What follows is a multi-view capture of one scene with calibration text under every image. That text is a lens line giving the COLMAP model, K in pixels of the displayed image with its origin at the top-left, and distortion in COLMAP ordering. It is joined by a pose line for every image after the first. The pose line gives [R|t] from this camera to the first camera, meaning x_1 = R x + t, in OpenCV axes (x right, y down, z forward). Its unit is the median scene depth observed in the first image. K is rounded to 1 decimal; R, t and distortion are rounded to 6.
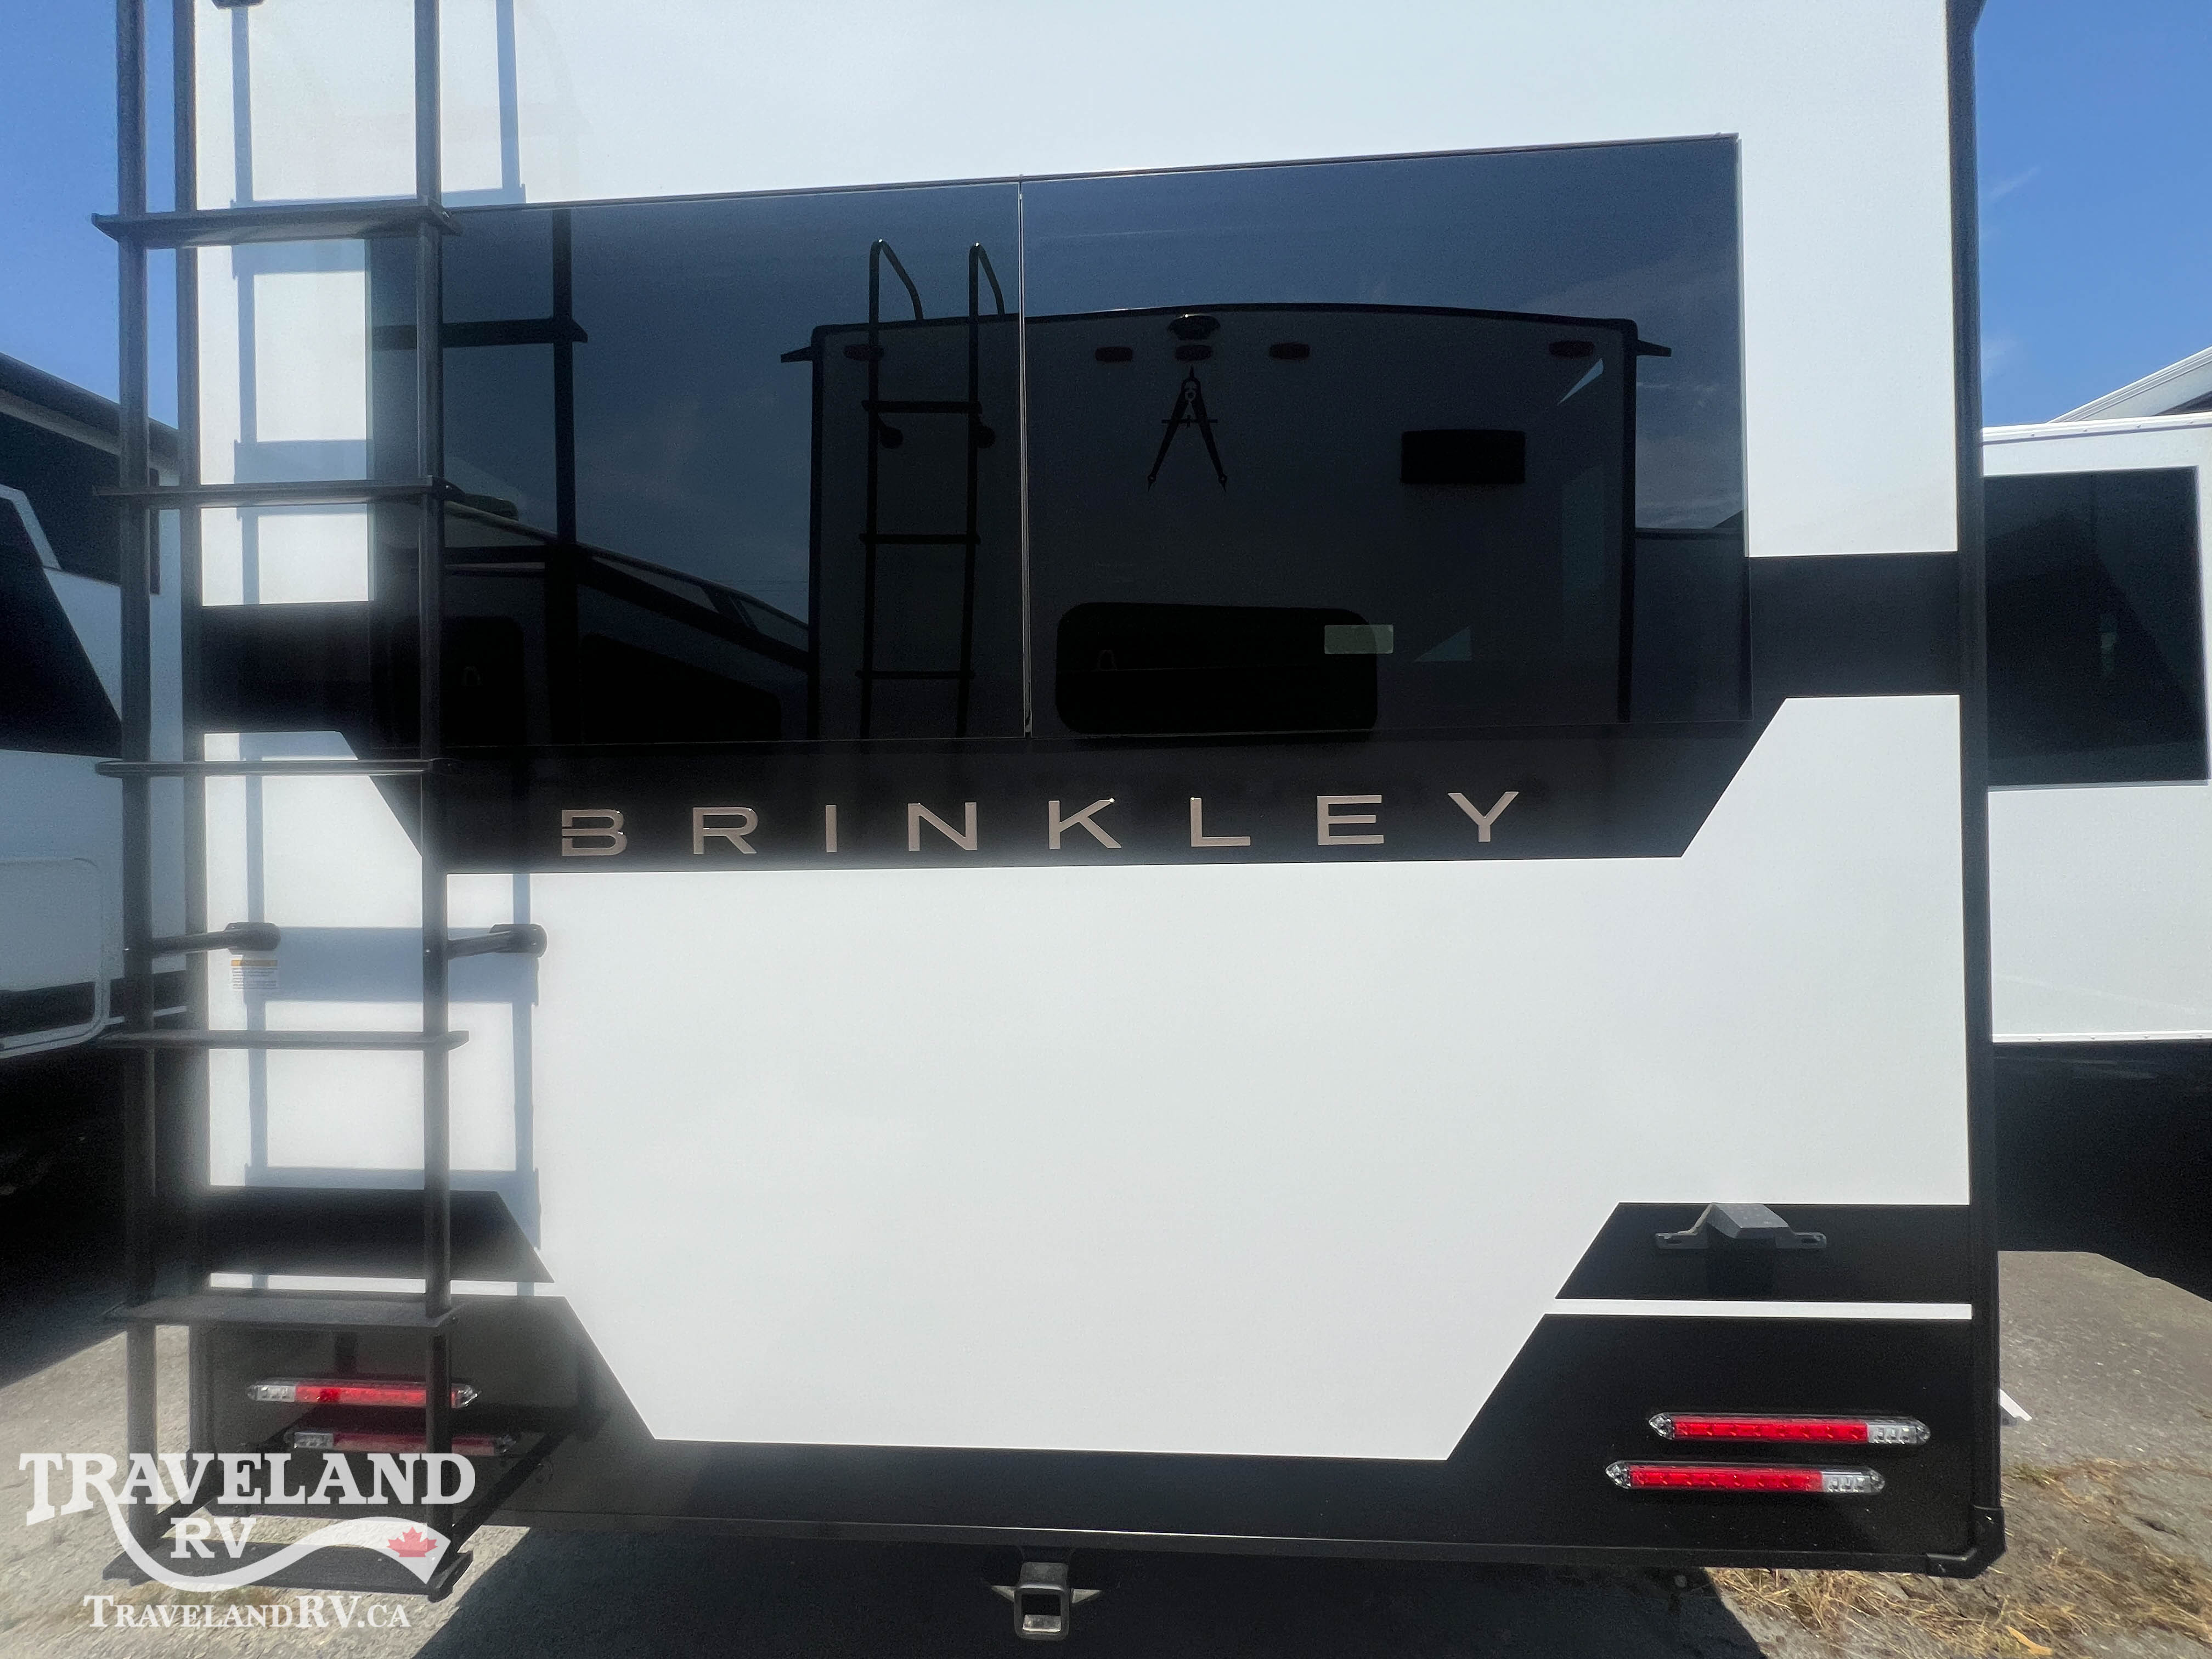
lens RADIAL K [[891.7, 0, 1103.4], [0, 891.7, 822.5], [0, 0, 1]] dist [-0.002498, 0.000885]
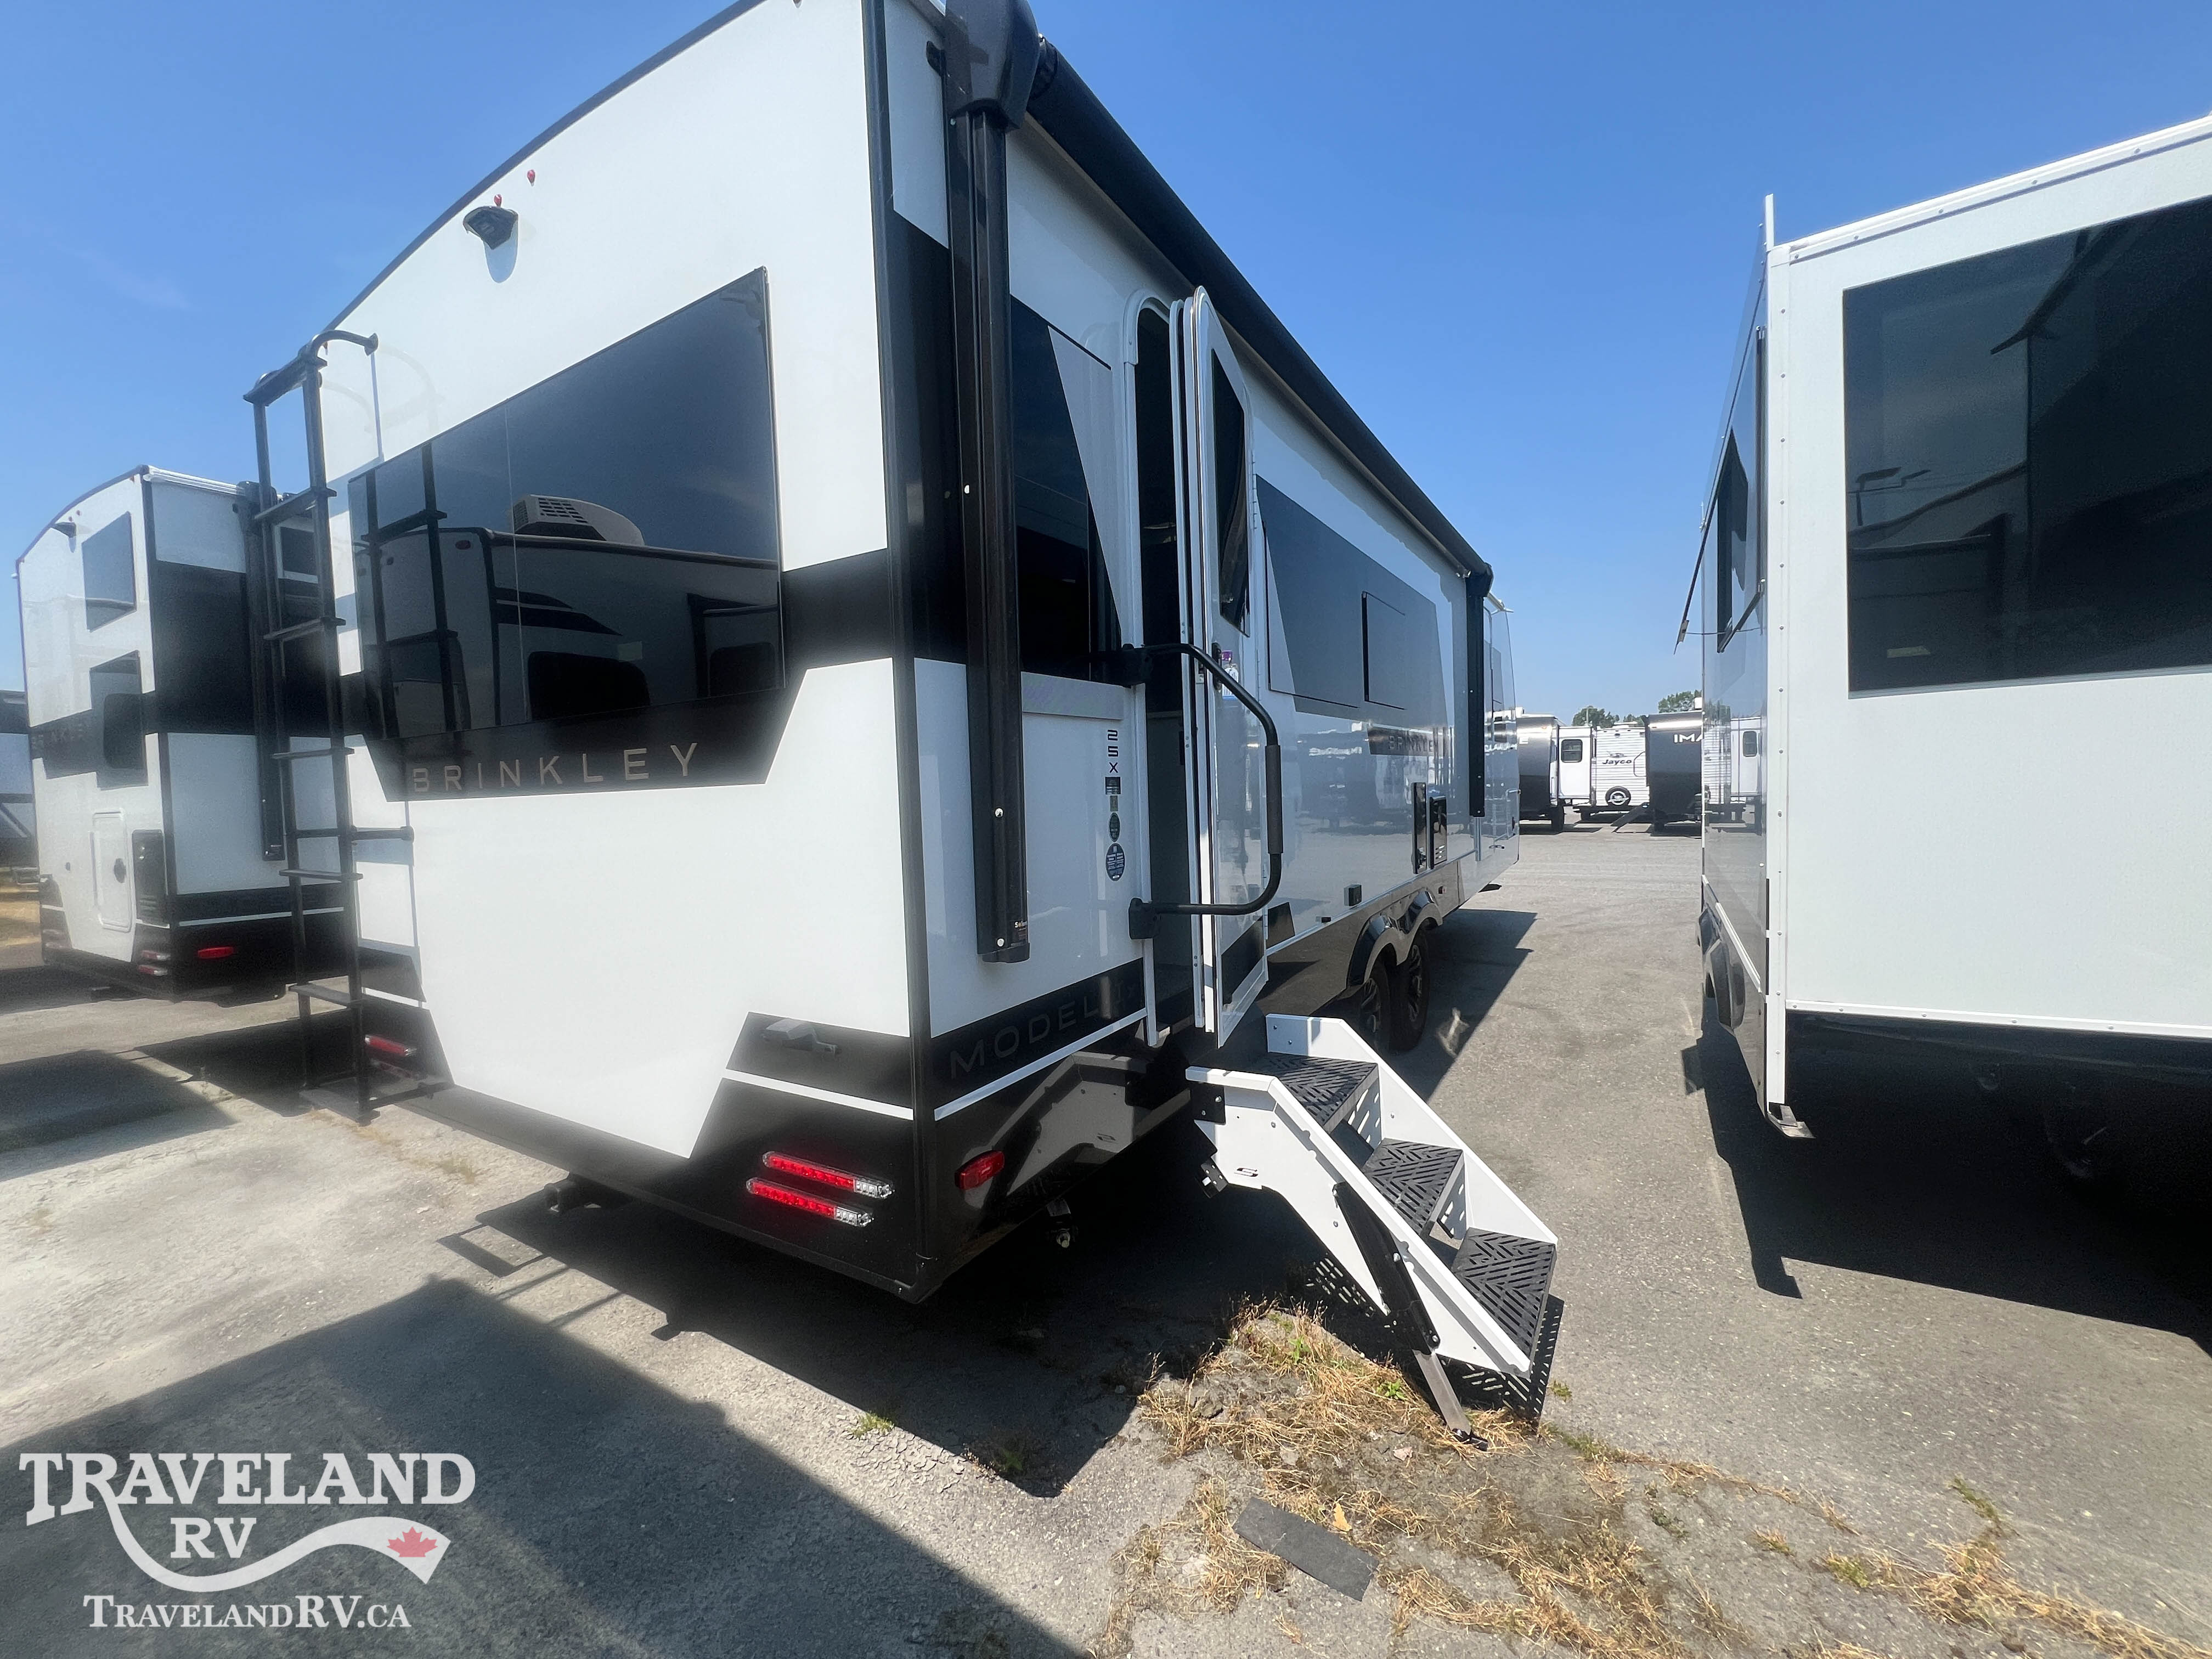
lens RADIAL K [[891.7, 0, 1098.1], [0, 891.7, 821.8], [0, 0, 1]] dist [-0.002498, 0.000885]
pose [[0.879821, 0.004820, -0.475281, 1.735365], [0.024377, 0.998175, 0.055249, 0.031789], [0.474680, -0.060195, 0.878098, -0.031550]]
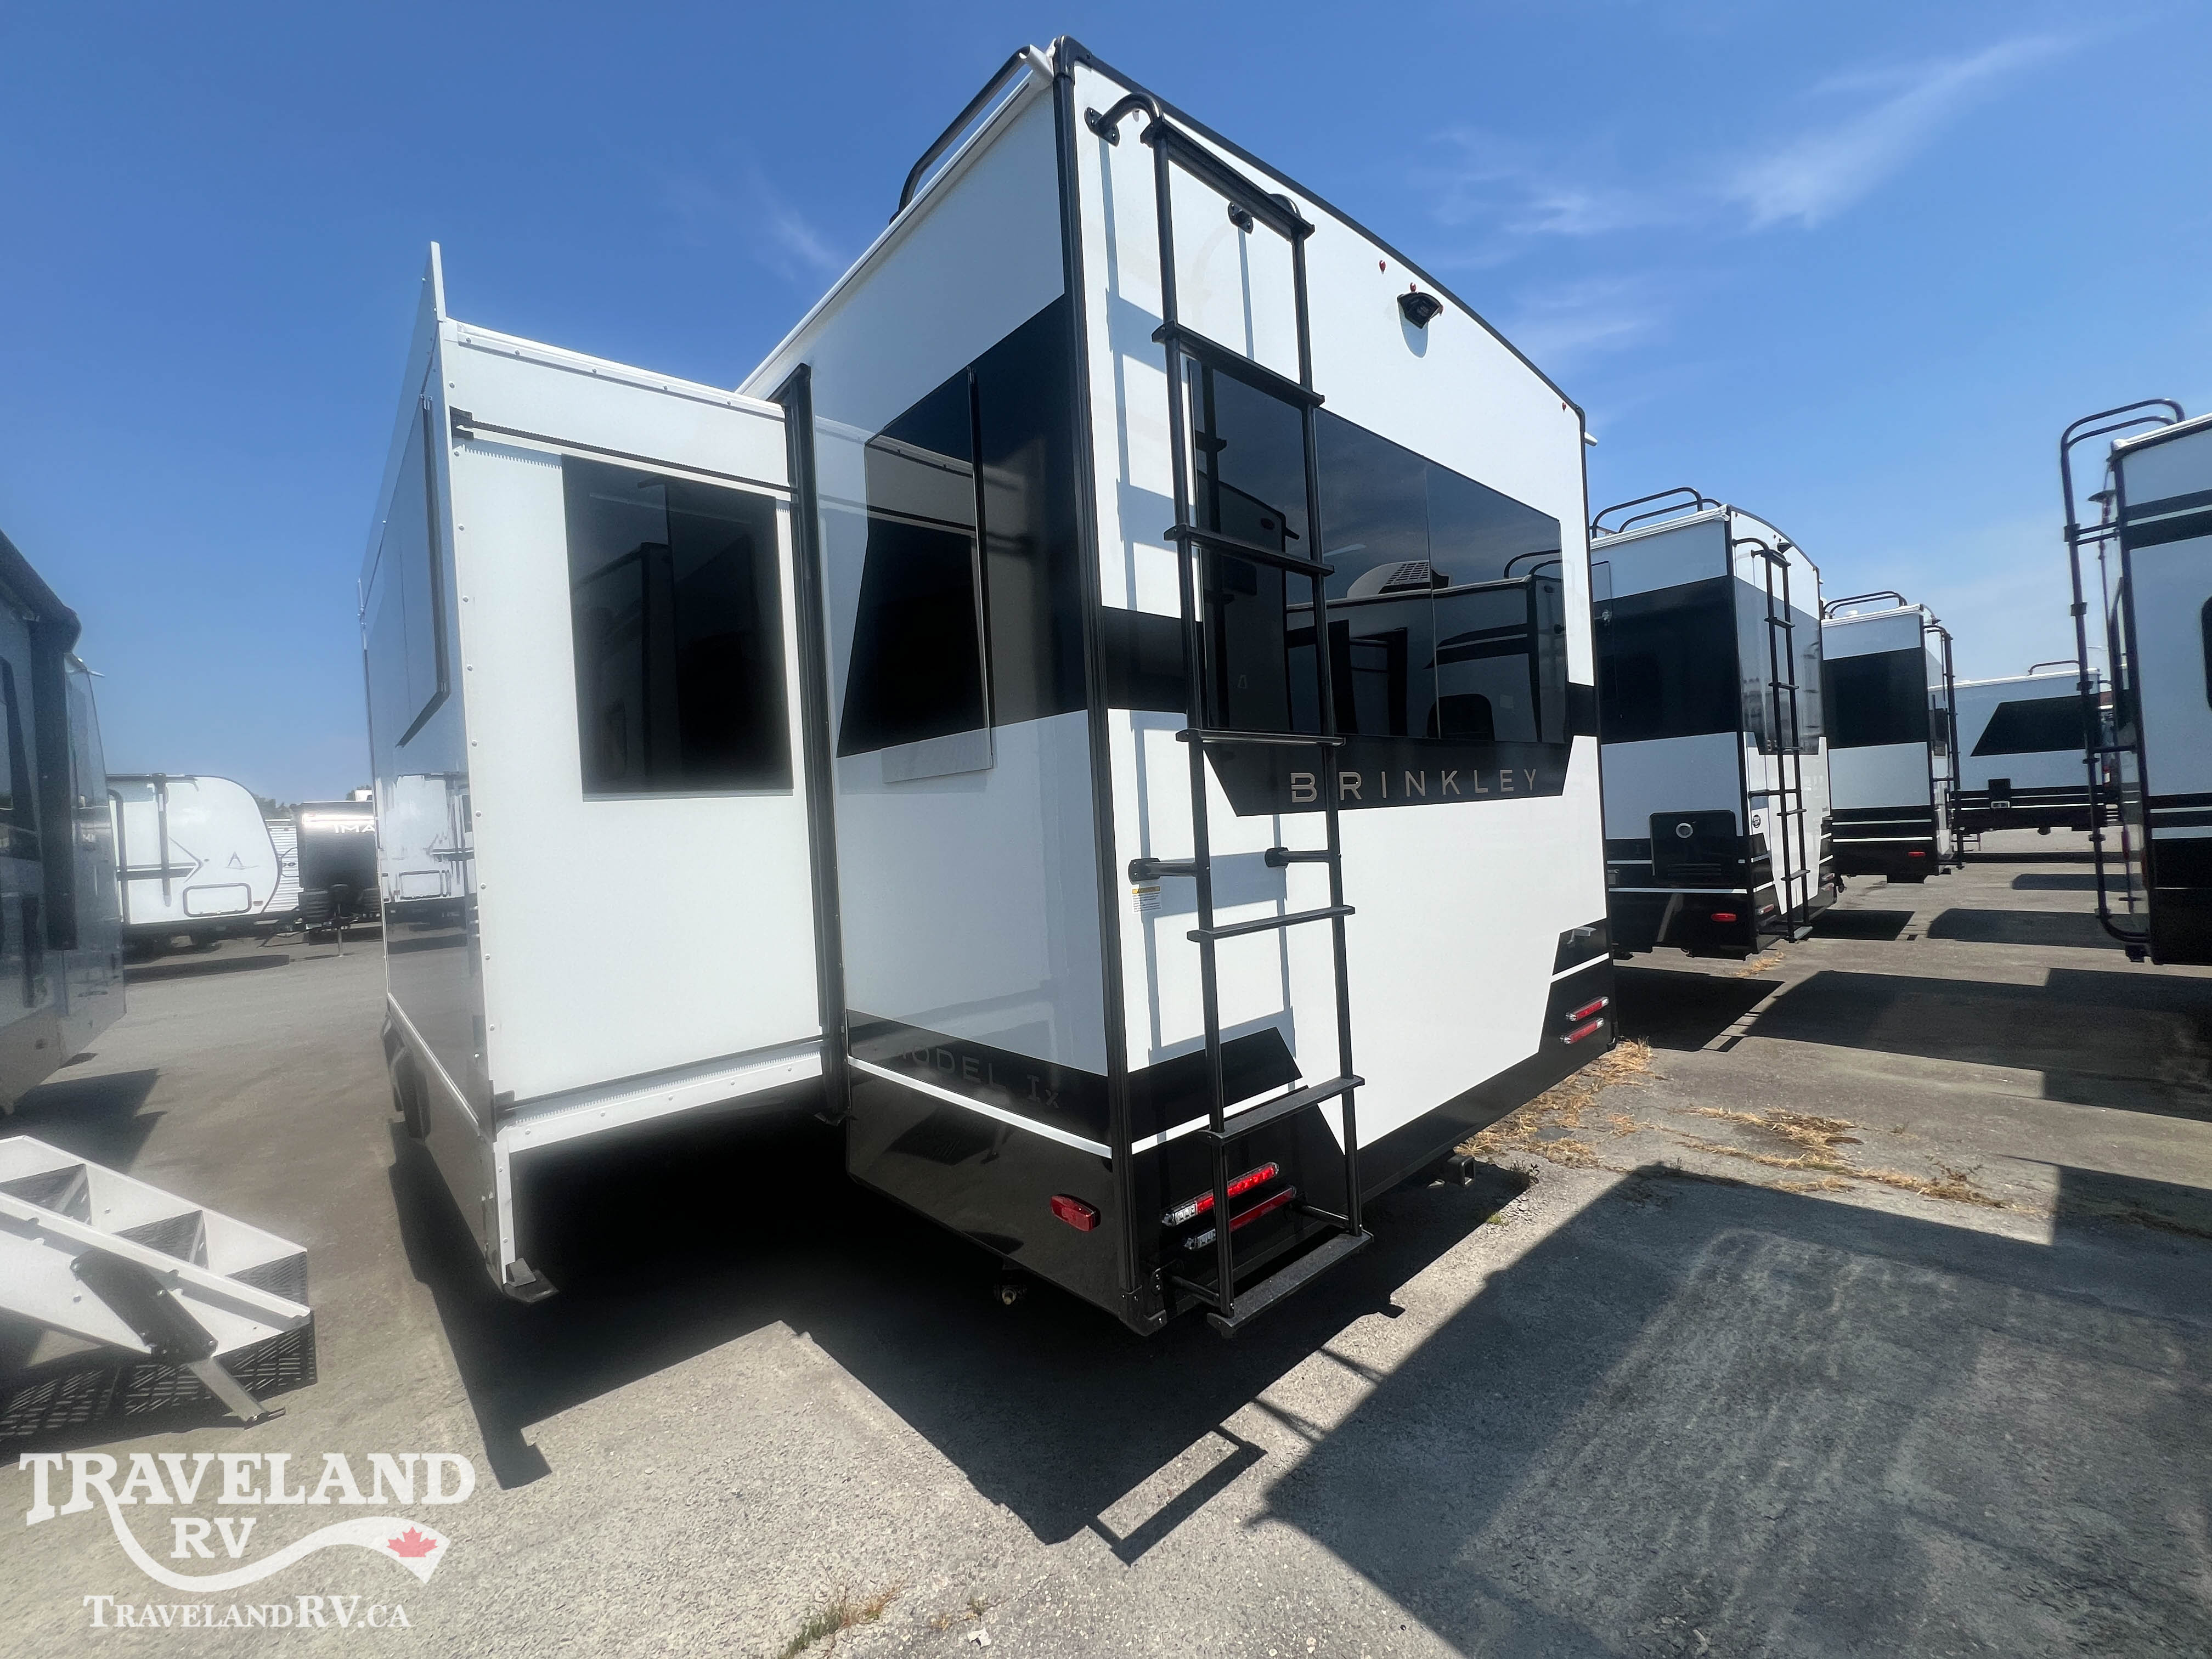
lens RADIAL K [[891.7, 0, 1090.1], [0, 891.7, 826.1], [0, 0, 1]] dist [-0.002498, 0.000885]
pose [[0.700012, -0.029243, 0.713532, -2.024391], [0.046827, 0.998891, -0.005001, 0.072776], [-0.712594, 0.036913, 0.700605, 0.165508]]
